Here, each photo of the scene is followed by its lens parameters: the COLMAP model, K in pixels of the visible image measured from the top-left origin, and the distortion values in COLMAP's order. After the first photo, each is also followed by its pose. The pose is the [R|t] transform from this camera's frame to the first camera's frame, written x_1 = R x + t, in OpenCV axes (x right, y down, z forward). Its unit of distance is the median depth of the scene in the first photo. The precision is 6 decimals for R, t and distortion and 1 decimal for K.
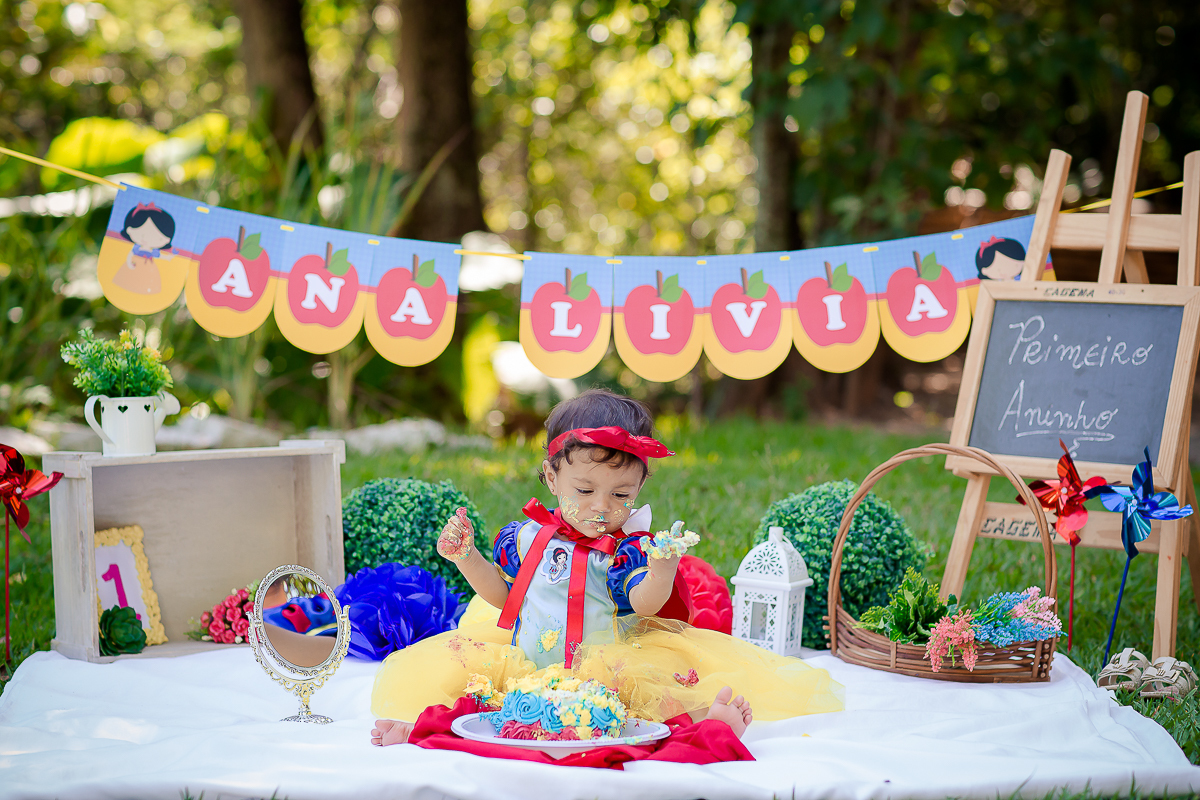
lens RADIAL K [[2960.1, 0, 600.0], [0, 2960.1, 400.0], [0, 0, 1]] dist [-0.148842, -0.540904]
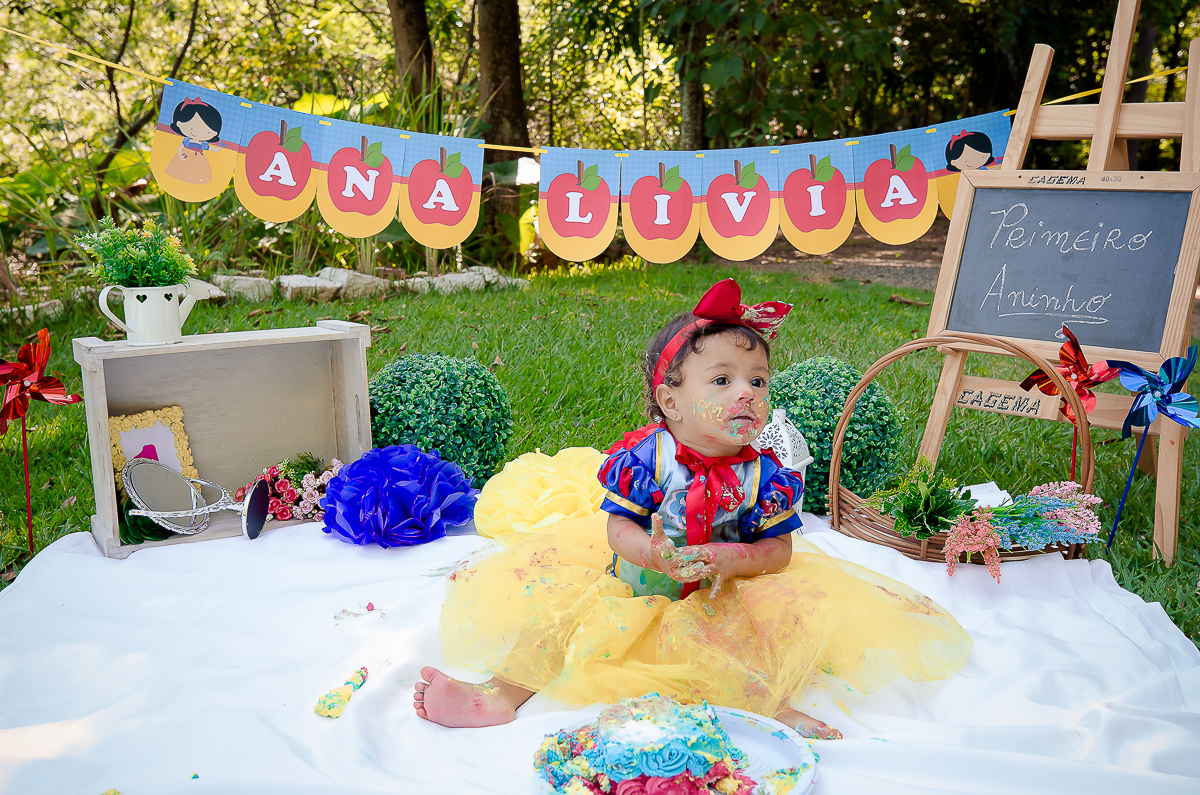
lens RADIAL K [[1260.7, 0, 600.0], [0, 1260.7, 397.5], [0, 0, 1]] dist [0.038354, 0.014561]
pose [[0.999891, -0.003812, 0.014274, -0.010933], [0.001972, 0.991935, 0.126735, -0.017401], [-0.014642, -0.126693, 0.991834, 0.547188]]
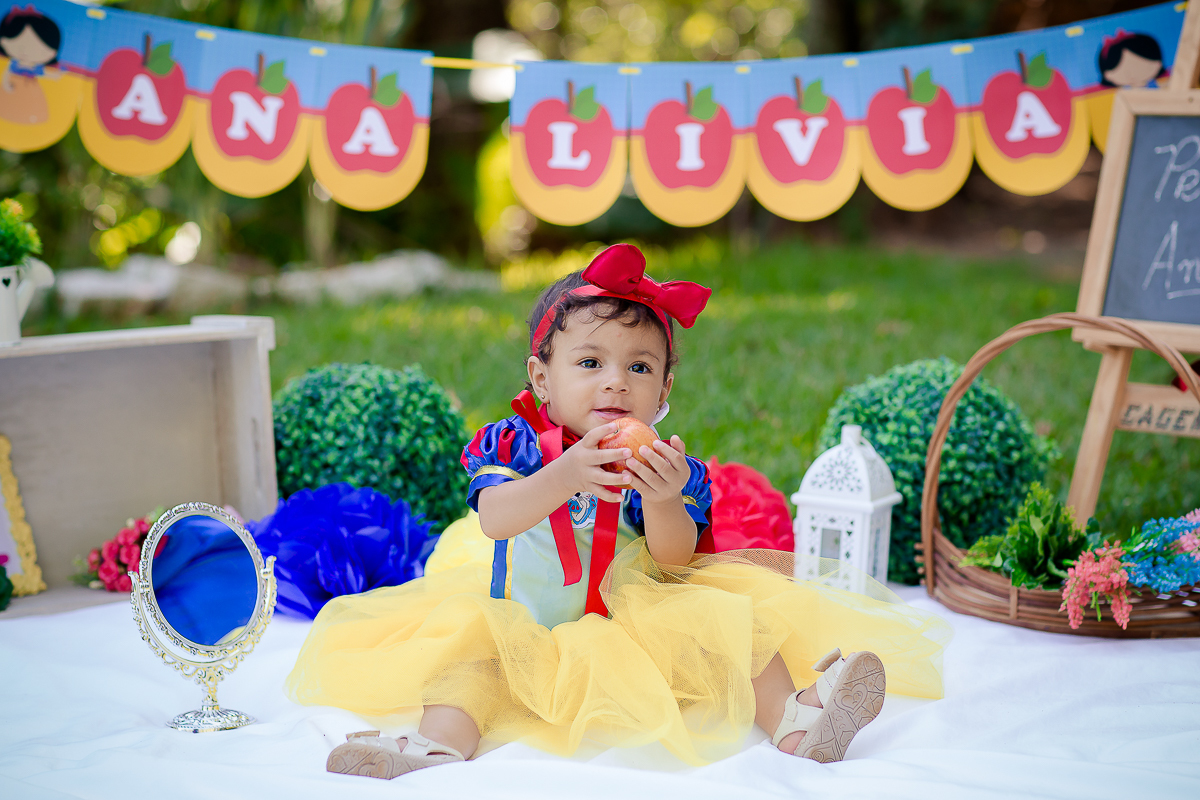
lens RADIAL K [[3000.6, 0, 600.0], [0, 3000.6, 400.0], [0, 0, 1]] dist [-0.104448, -1.175347]
pose [[0.999771, -0.016566, -0.013559, 0.006354], [0.017406, 0.997774, 0.064375, -0.013121], [0.012462, -0.064596, 0.997834, 0.240583]]
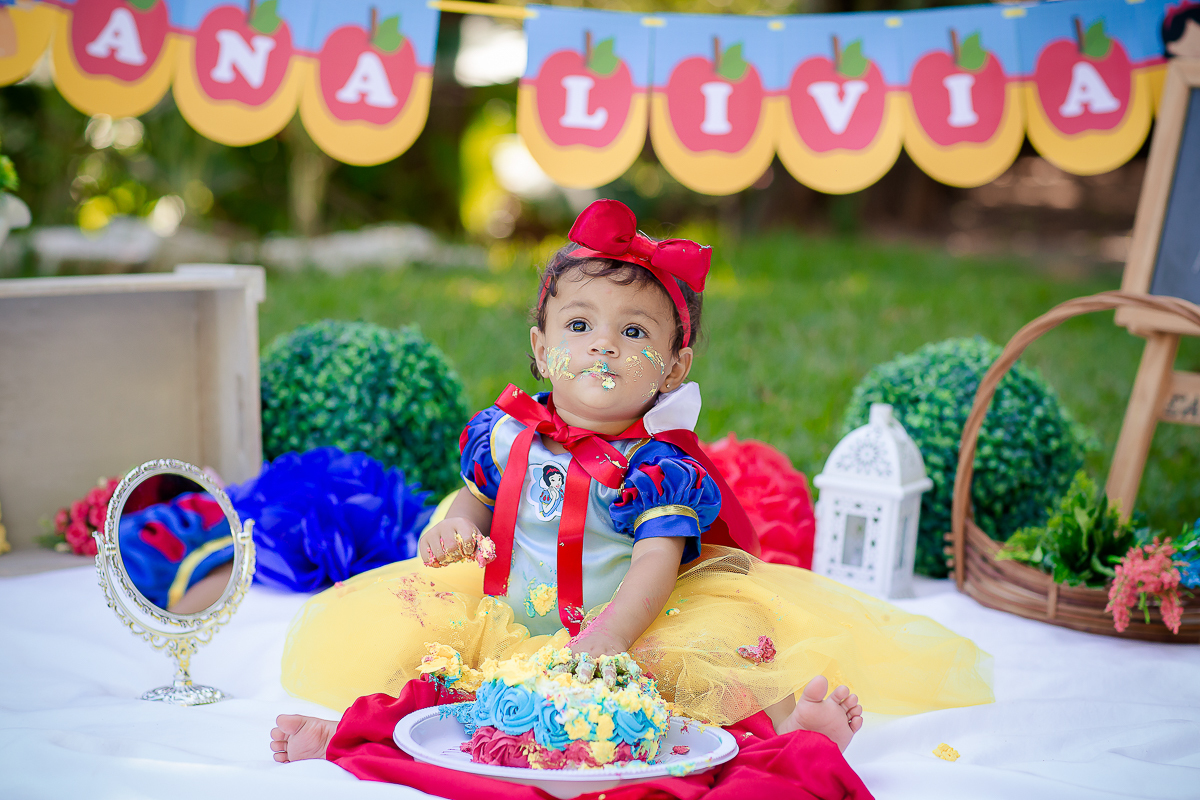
lens RADIAL K [[2960.1, 0, 600.0], [0, 2960.1, 400.0], [0, 0, 1]] dist [-0.148842, -0.540904]
pose [[0.999814, 0.019073, -0.002875, -0.004470], [-0.018841, 0.997624, 0.066268, -0.002997], [0.004132, -0.066202, 0.997798, 0.301822]]
